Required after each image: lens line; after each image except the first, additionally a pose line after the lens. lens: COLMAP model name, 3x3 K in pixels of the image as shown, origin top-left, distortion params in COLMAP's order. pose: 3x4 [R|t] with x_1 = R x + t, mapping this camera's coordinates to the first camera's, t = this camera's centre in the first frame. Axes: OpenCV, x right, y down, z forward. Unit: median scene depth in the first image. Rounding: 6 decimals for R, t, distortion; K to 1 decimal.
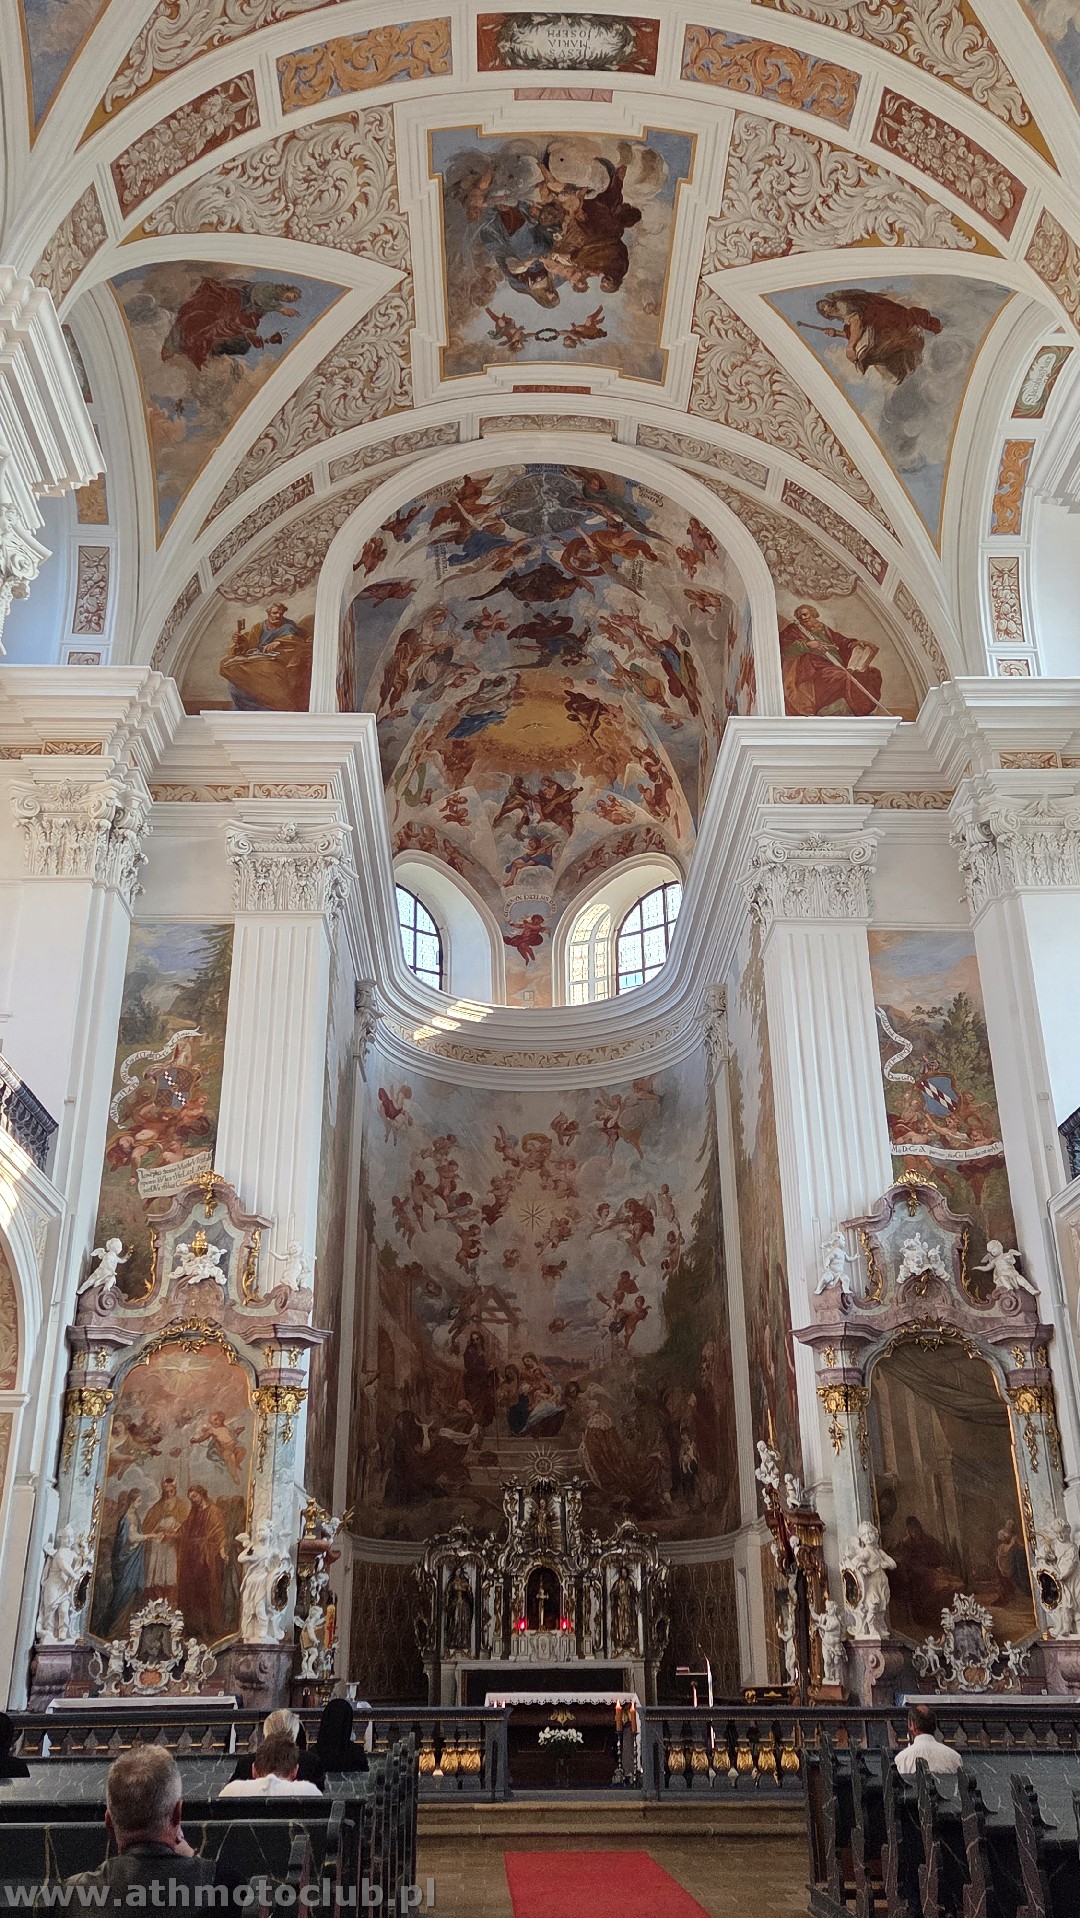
lens RADIAL K [[1464.4, 0, 522.3], [0, 1464.4, 956.3], [0, 0, 1]] dist [0.097251, -0.091002]
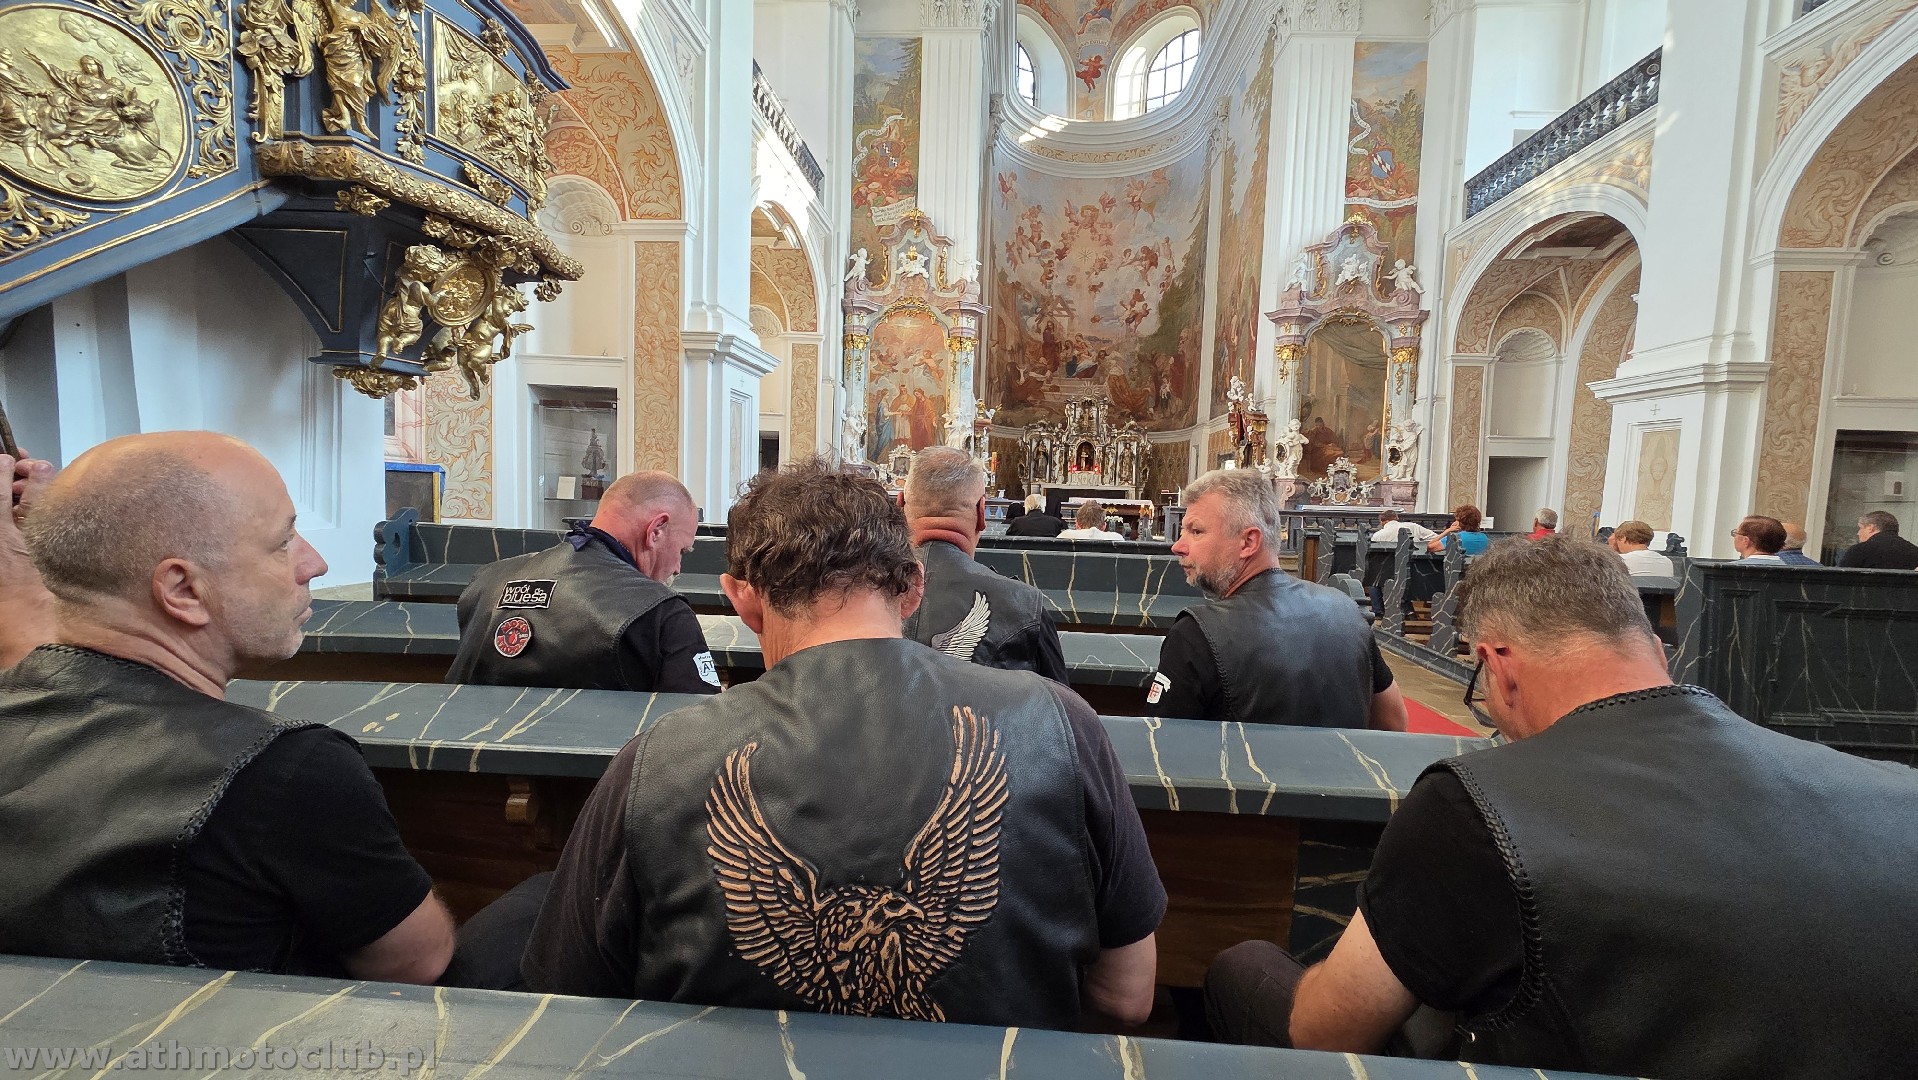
lens RADIAL K [[757.6, 0, 968.1], [0, 757.6, 507.4], [0, 0, 1]] dist [0.000575, 0.000006]
pose [[0.996078, 0.042805, -0.077438, -0.058371], [-0.003308, 0.892597, 0.450844, 0.049158], [0.088419, -0.448820, 0.889237, 0.083714]]
